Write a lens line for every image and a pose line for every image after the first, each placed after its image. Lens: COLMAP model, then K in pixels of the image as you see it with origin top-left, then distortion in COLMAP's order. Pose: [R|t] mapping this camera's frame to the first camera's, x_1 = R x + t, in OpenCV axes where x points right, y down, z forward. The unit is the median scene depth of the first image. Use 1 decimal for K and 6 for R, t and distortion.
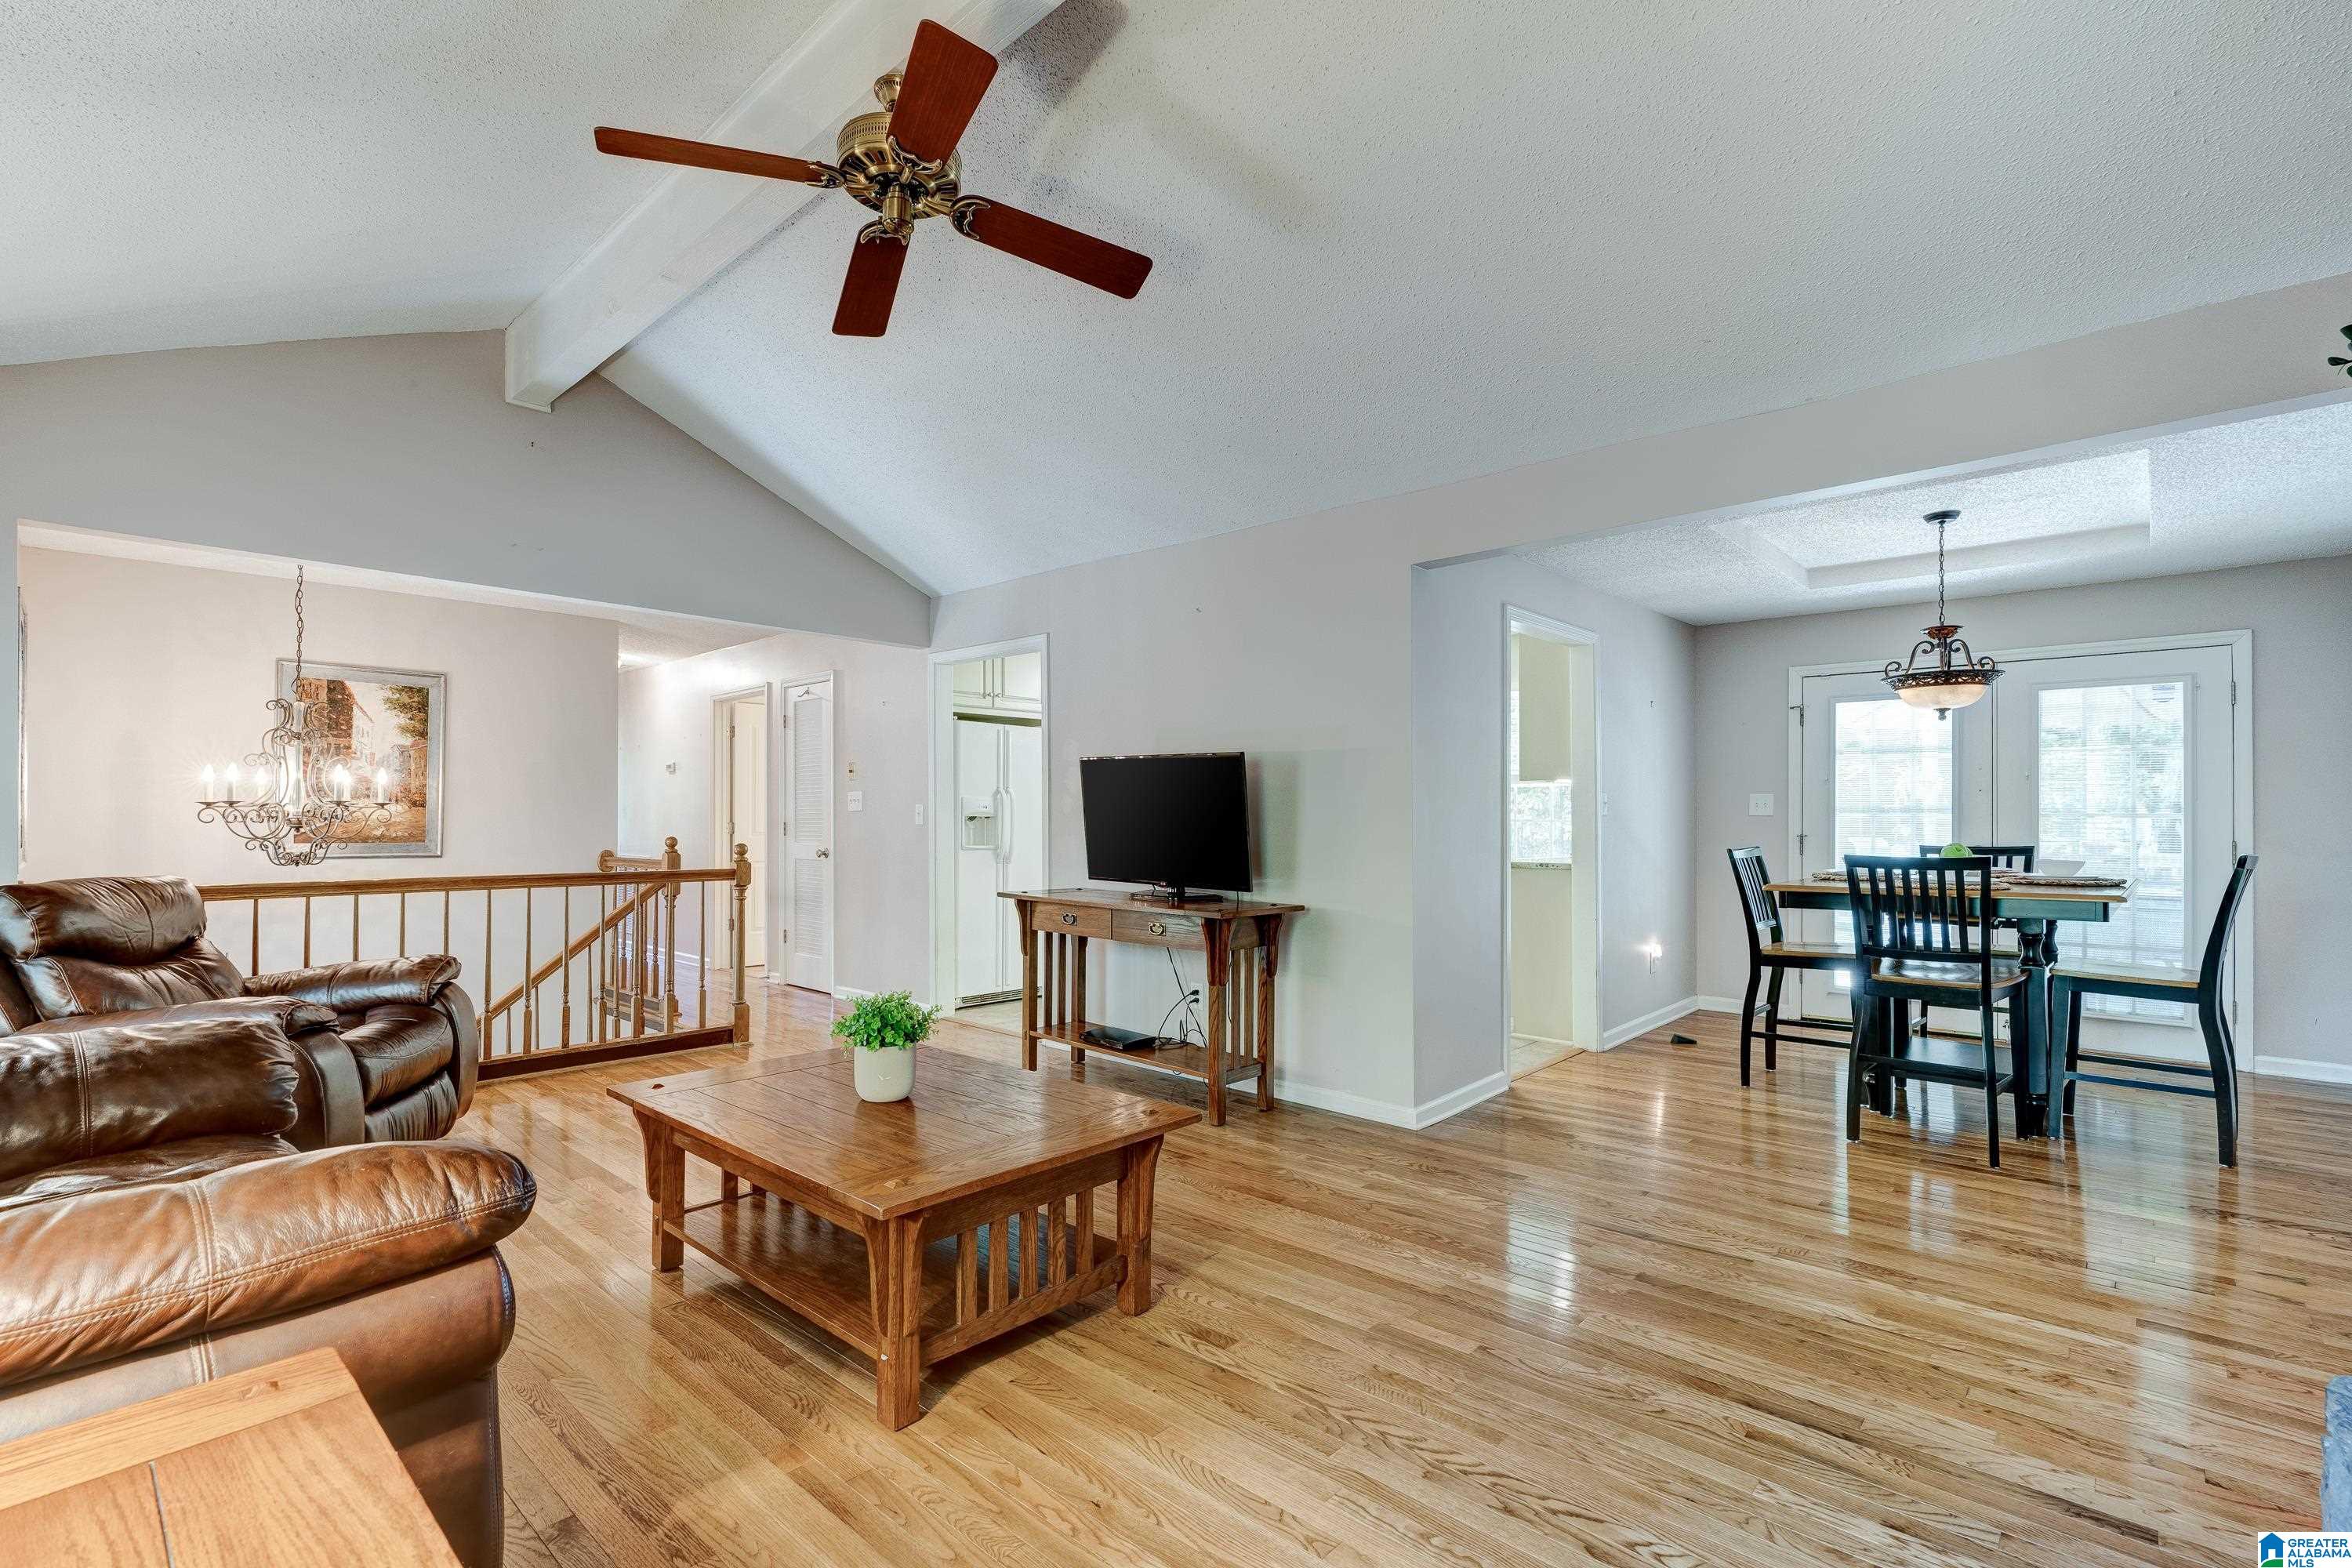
lens RADIAL K [[1089.5, 0, 1176.0], [0, 1089.5, 784.0], [0, 0, 1]] dist [-0.011767, 0.000248]
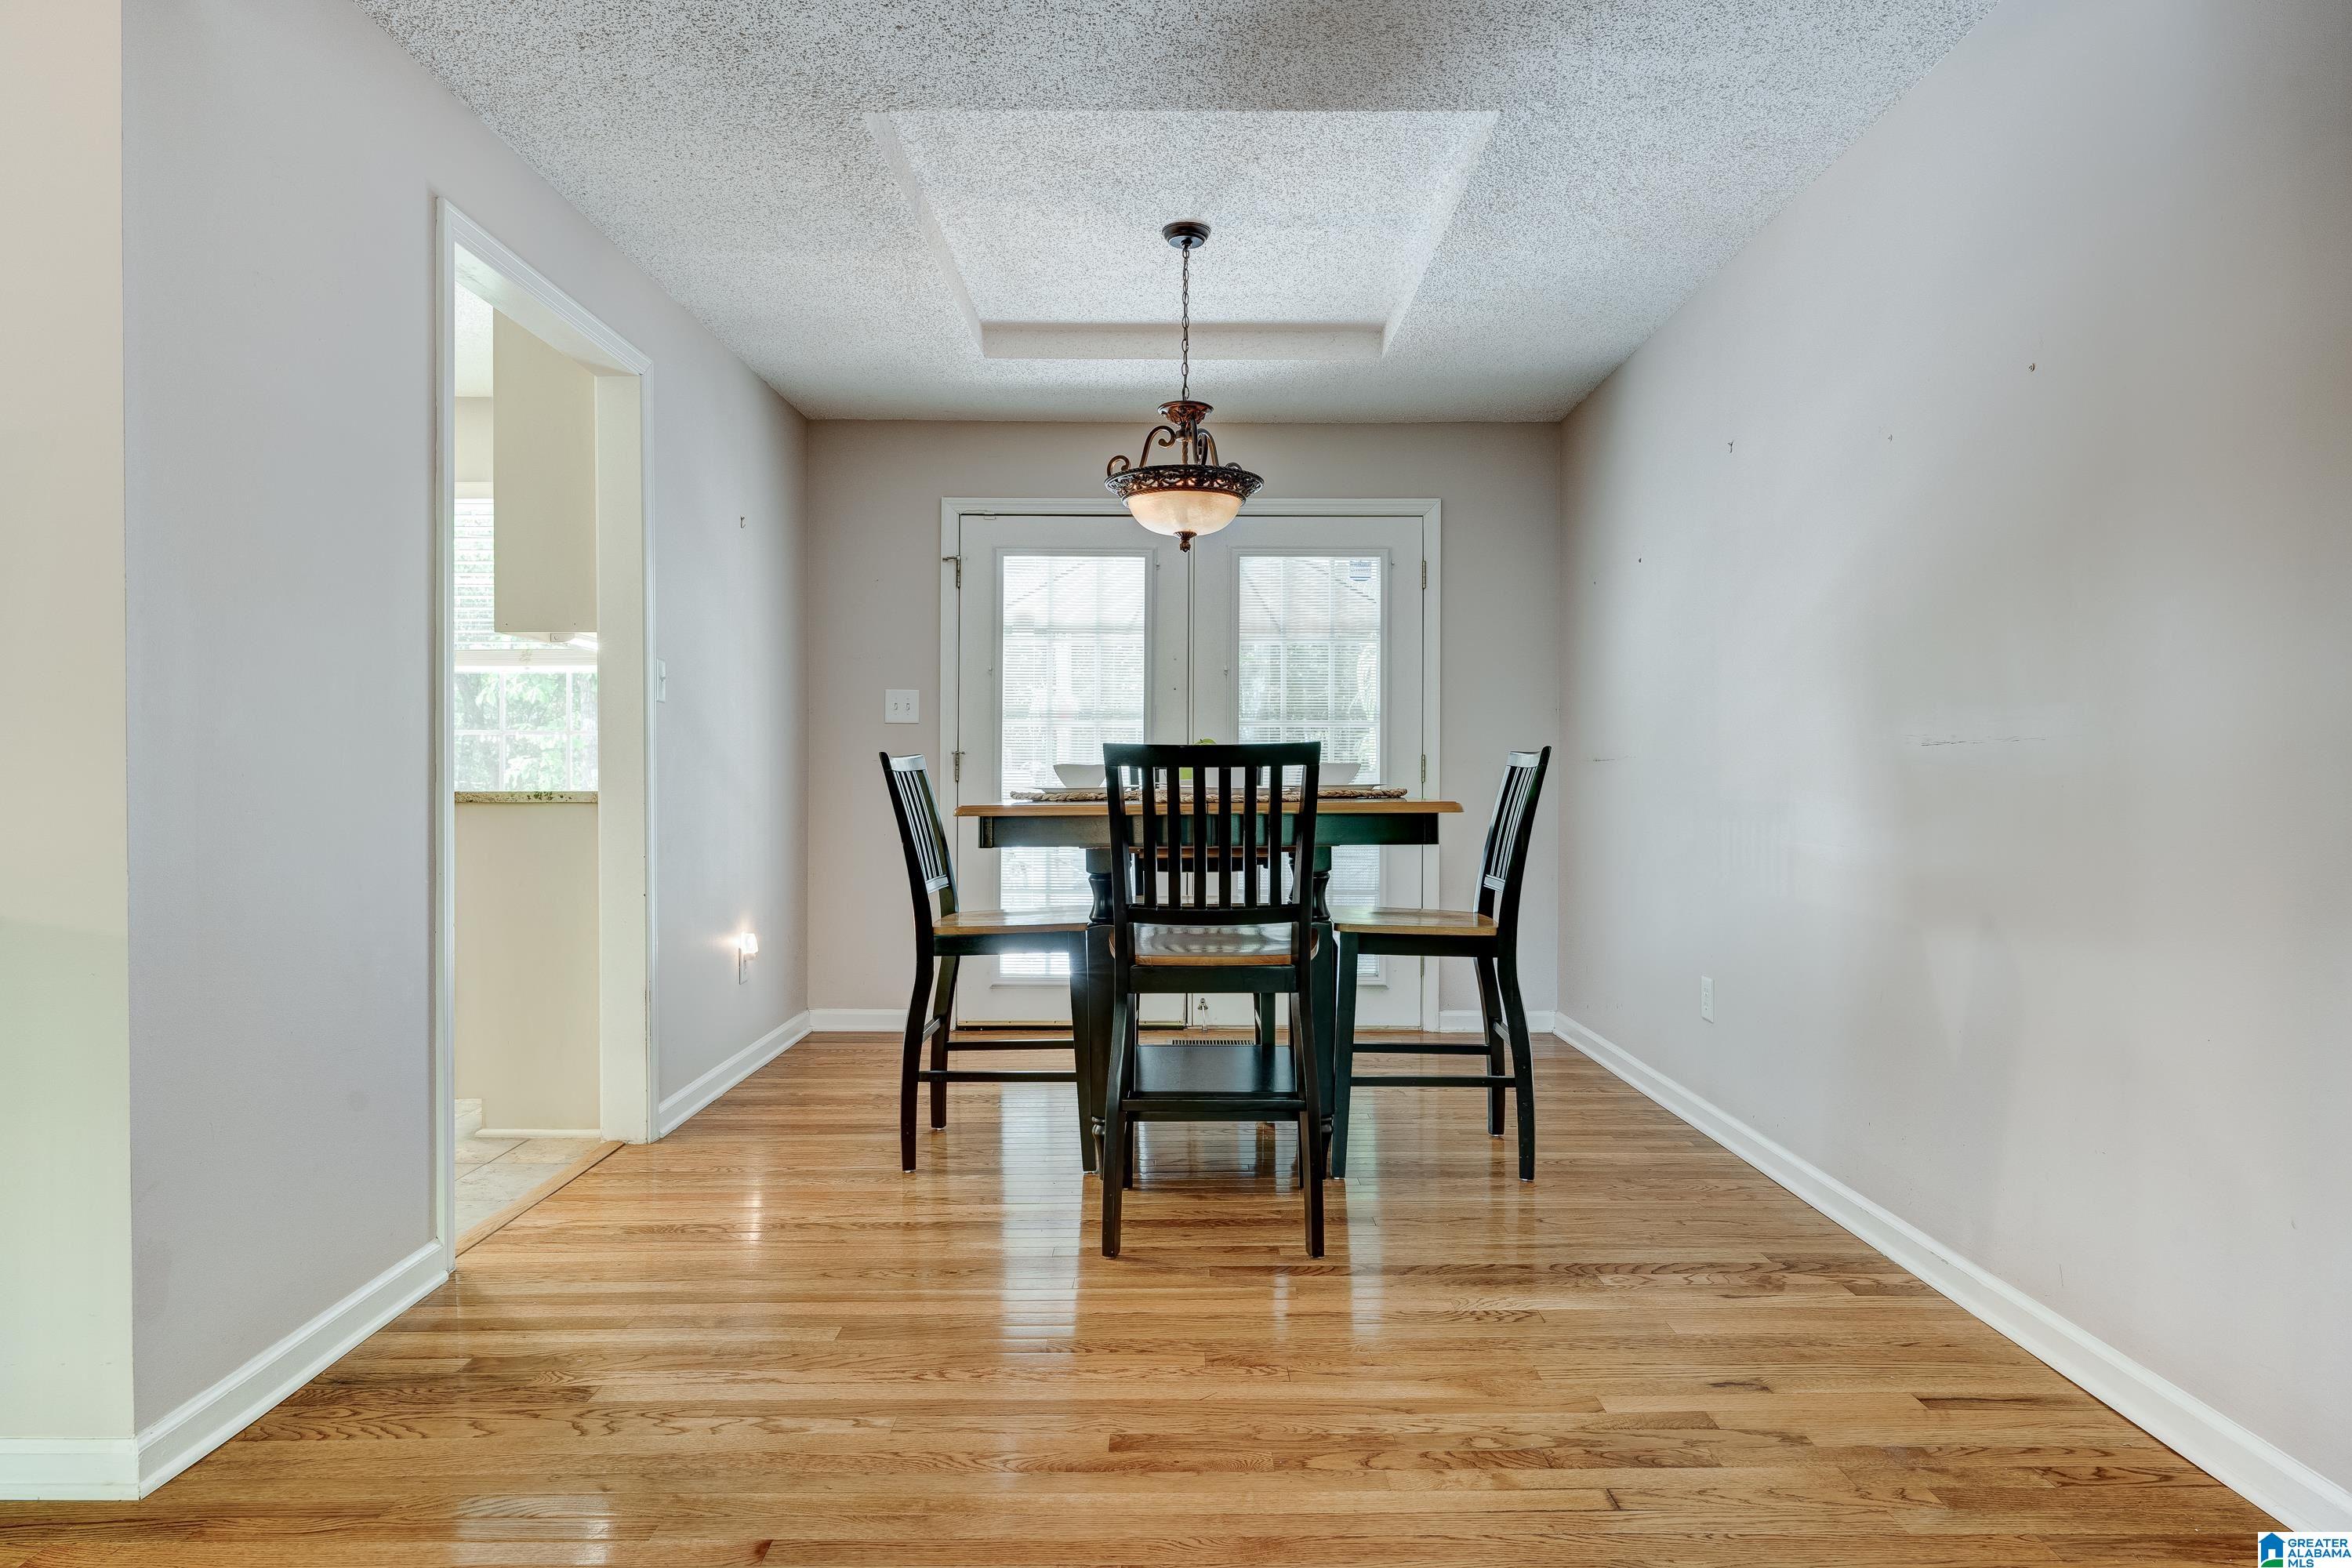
lens RADIAL K [[1427.8, 0, 1176.0], [0, 1427.8, 784.0], [0, 0, 1]] dist [0.001337, 0.047155]
pose [[0.750259, -0.009893, 0.661070, 0.133921], [-0.013780, 0.999437, 0.030597, 0.050511], [-0.661001, -0.032065, 0.749700, 0.343616]]
